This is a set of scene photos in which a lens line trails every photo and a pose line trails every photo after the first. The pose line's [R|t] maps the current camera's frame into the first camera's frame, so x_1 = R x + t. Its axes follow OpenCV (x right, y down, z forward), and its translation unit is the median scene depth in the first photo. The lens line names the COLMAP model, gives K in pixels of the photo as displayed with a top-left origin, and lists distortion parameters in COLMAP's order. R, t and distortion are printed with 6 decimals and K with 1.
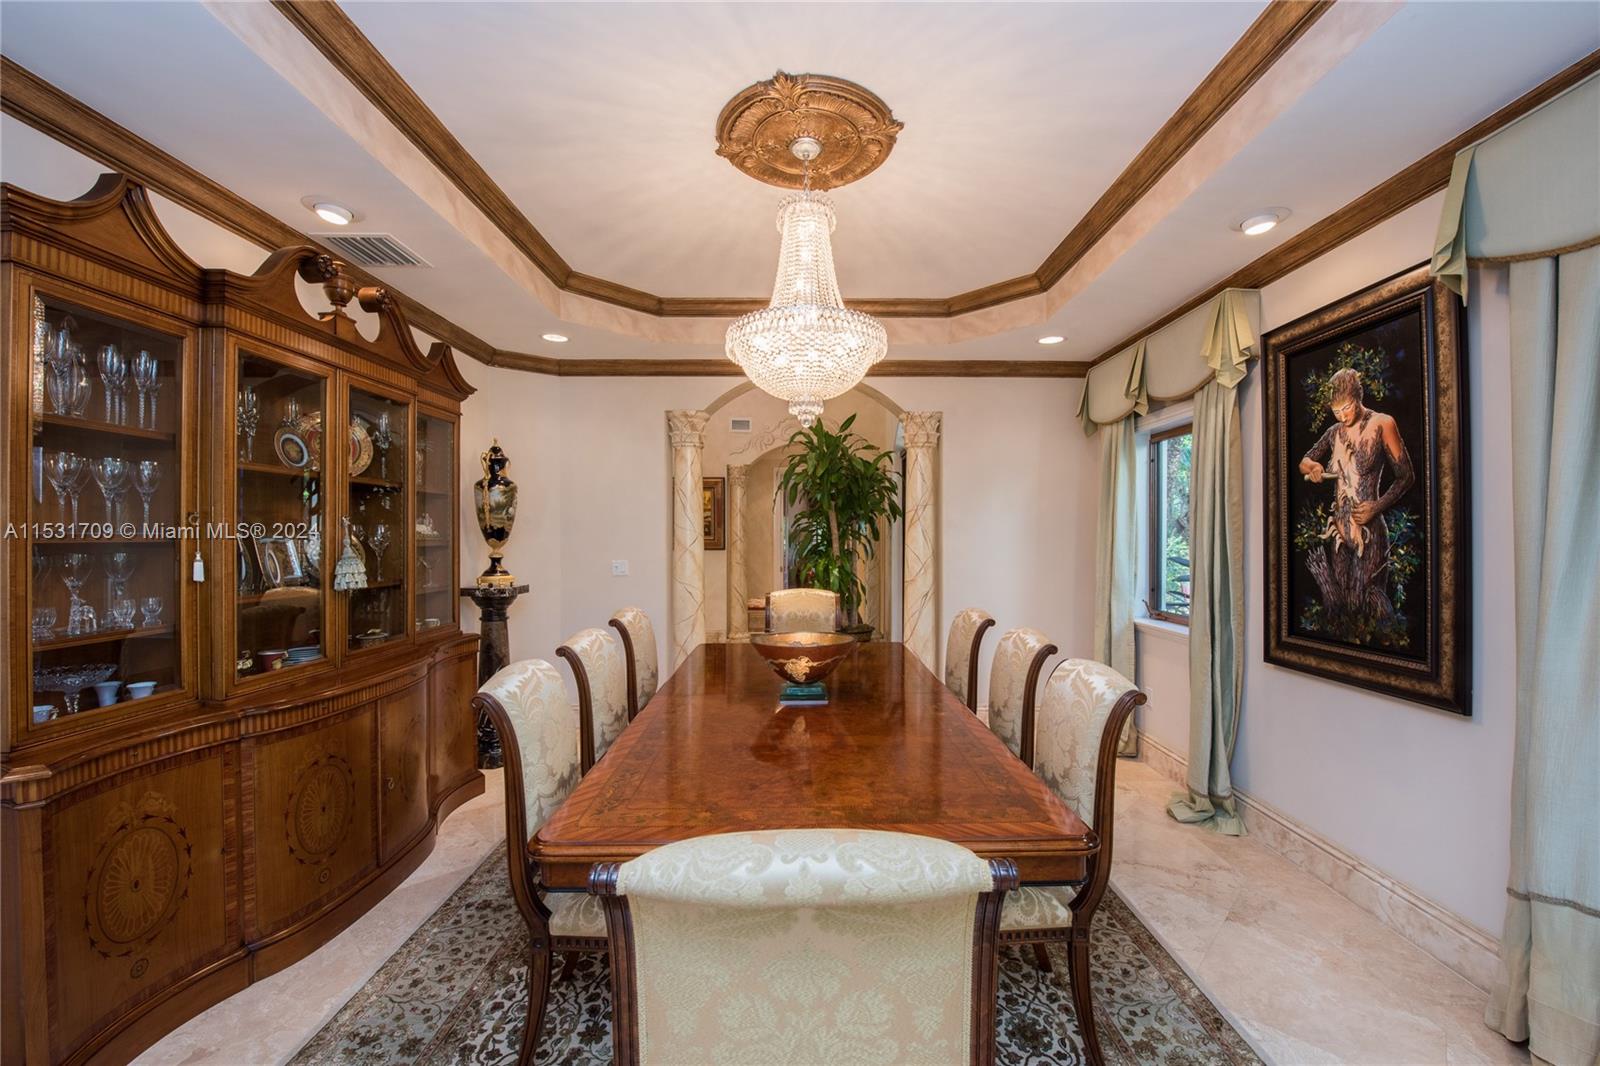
lens RADIAL K [[624.2, 0, 801.9], [0, 624.2, 532.0], [0, 0, 1]] dist [0.004370, 0.000617]
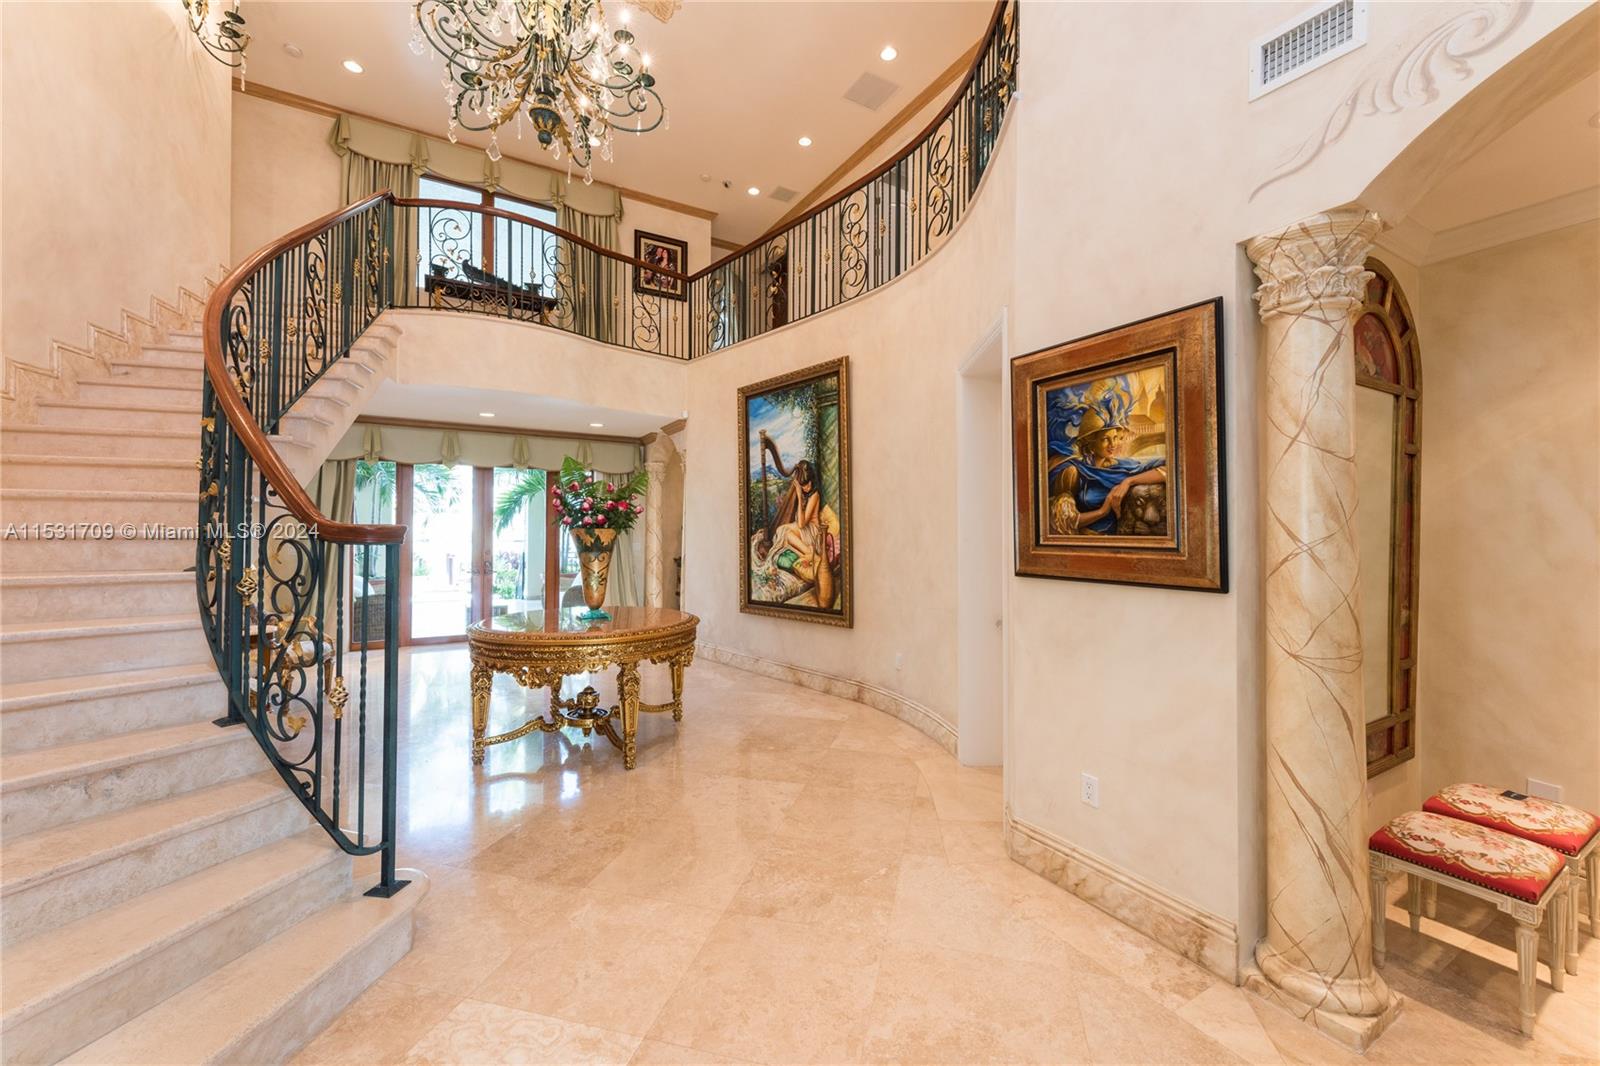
lens RADIAL K [[624.2, 0, 799.9], [0, 624.2, 526.1], [0, 0, 1]] dist [0.004370, 0.000617]
pose [[0.497441, -0.006412, -0.867474, 0.005440], [-0.000575, 0.999970, -0.007721, 0.004262], [0.867498, 0.004340, 0.497422, 0.727951]]
